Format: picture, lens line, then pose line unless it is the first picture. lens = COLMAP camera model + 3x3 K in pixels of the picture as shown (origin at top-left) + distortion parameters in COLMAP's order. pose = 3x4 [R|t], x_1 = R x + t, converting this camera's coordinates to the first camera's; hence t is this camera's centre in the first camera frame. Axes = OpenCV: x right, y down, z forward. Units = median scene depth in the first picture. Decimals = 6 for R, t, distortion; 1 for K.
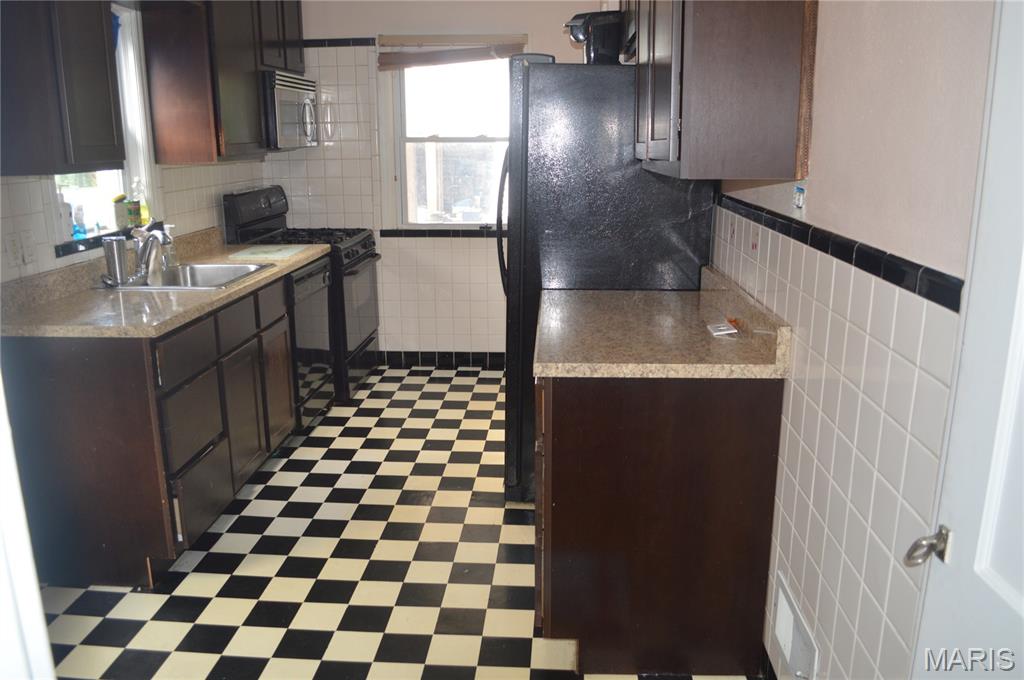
lens RADIAL K [[818.1, 0, 515.7], [0, 818.1, 345.4], [0, 0, 1]] dist [-0.083213, 0.009306]
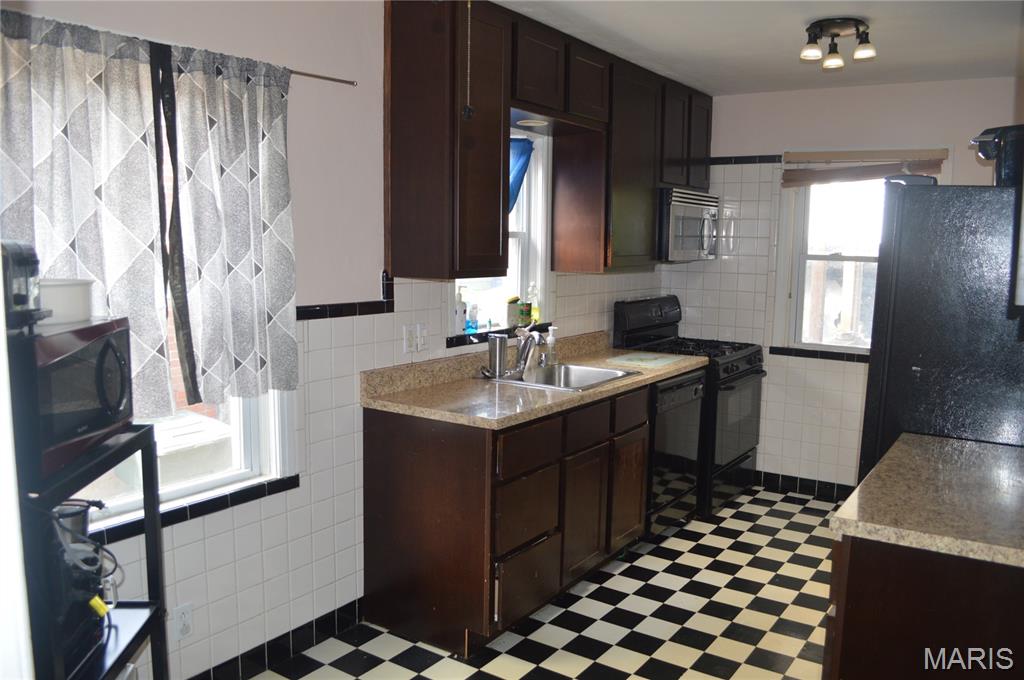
lens RADIAL K [[818.1, 0, 513.8], [0, 818.1, 344.1], [0, 0, 1]] dist [-0.083213, 0.009306]
pose [[0.858621, 0.081208, -0.506138, 0.086282], [-0.145229, 0.985454, -0.088257, -0.020282], [0.491609, 0.149286, 0.857925, 0.022915]]
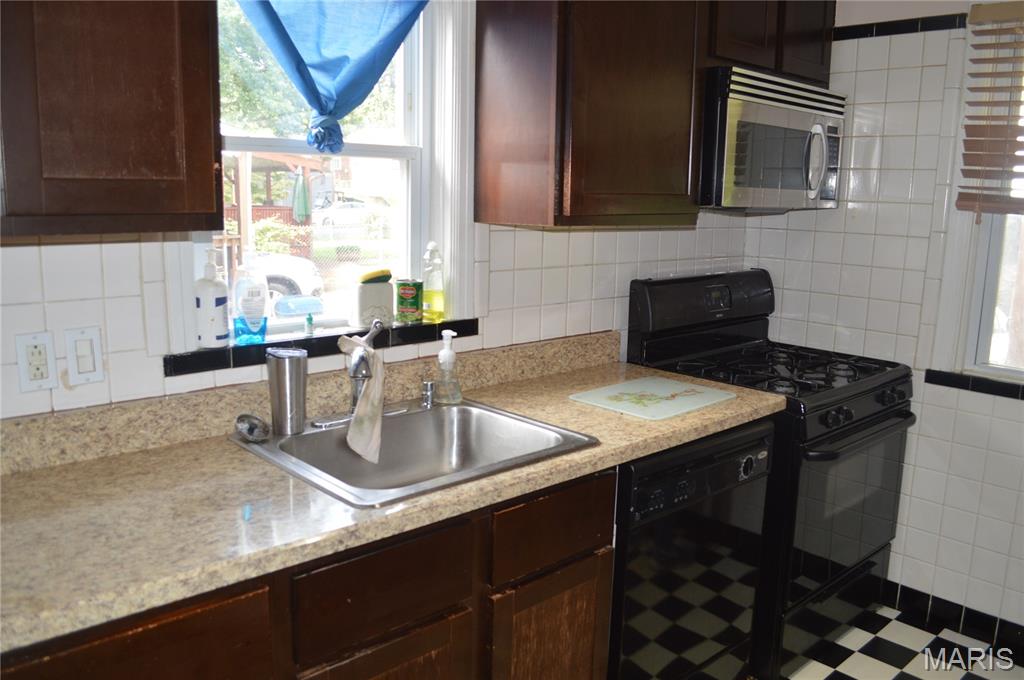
lens RADIAL K [[818.1, 0, 509.1], [0, 818.1, 344.5], [0, 0, 1]] dist [-0.083213, 0.009306]
pose [[0.720606, 0.144871, -0.678041, -0.013181], [-0.195558, 0.980691, 0.001701, -0.146508], [0.665195, 0.131370, 0.735022, 0.597259]]
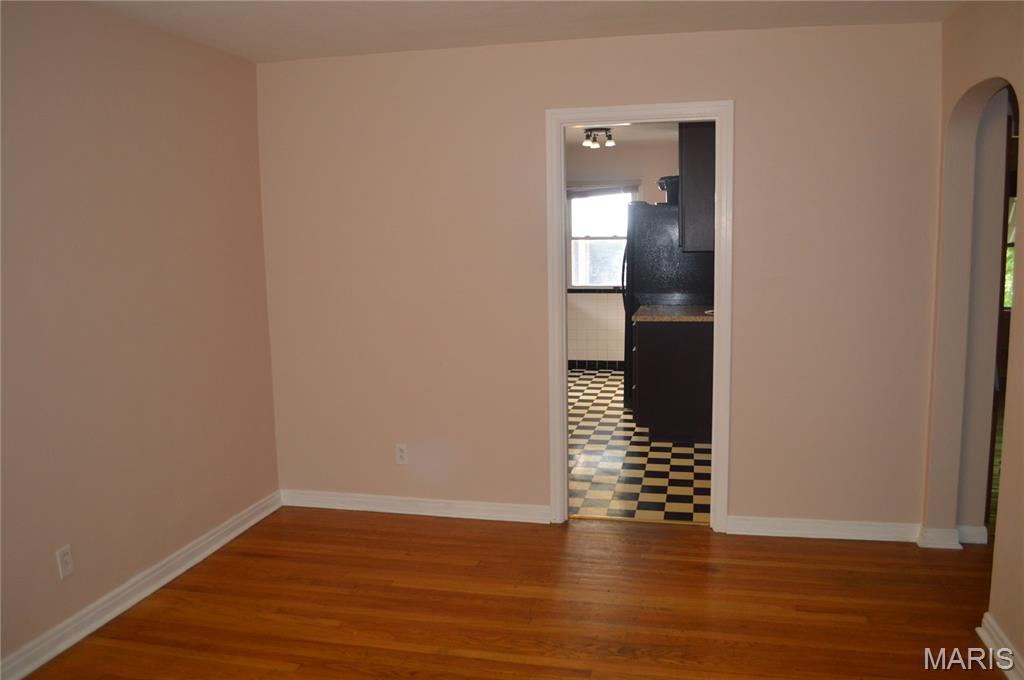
lens RADIAL K [[818.1, 0, 514.2], [0, 818.1, 339.0], [0, 0, 1]] dist [-0.083213, 0.009306]
pose [[0.989512, -0.005152, -0.144360, 0.000747], [-0.013100, 0.992046, -0.125195, 0.257918], [0.143857, 0.125773, 0.981573, -1.011800]]
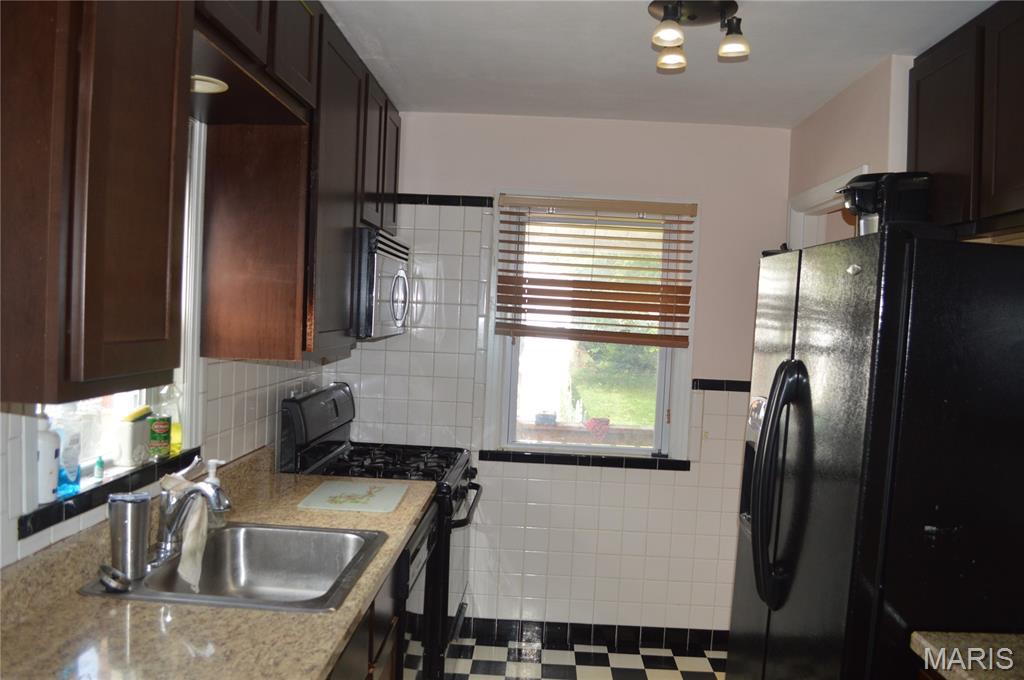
lens RADIAL K [[818.1, 0, 511.5], [0, 818.1, 339.9], [0, 0, 1]] dist [-0.083213, 0.009306]
pose [[0.998609, 0.048091, 0.021616, -0.221483], [-0.042256, 0.975165, -0.217410, -0.112551], [-0.031534, 0.216194, 0.975841, 0.371284]]
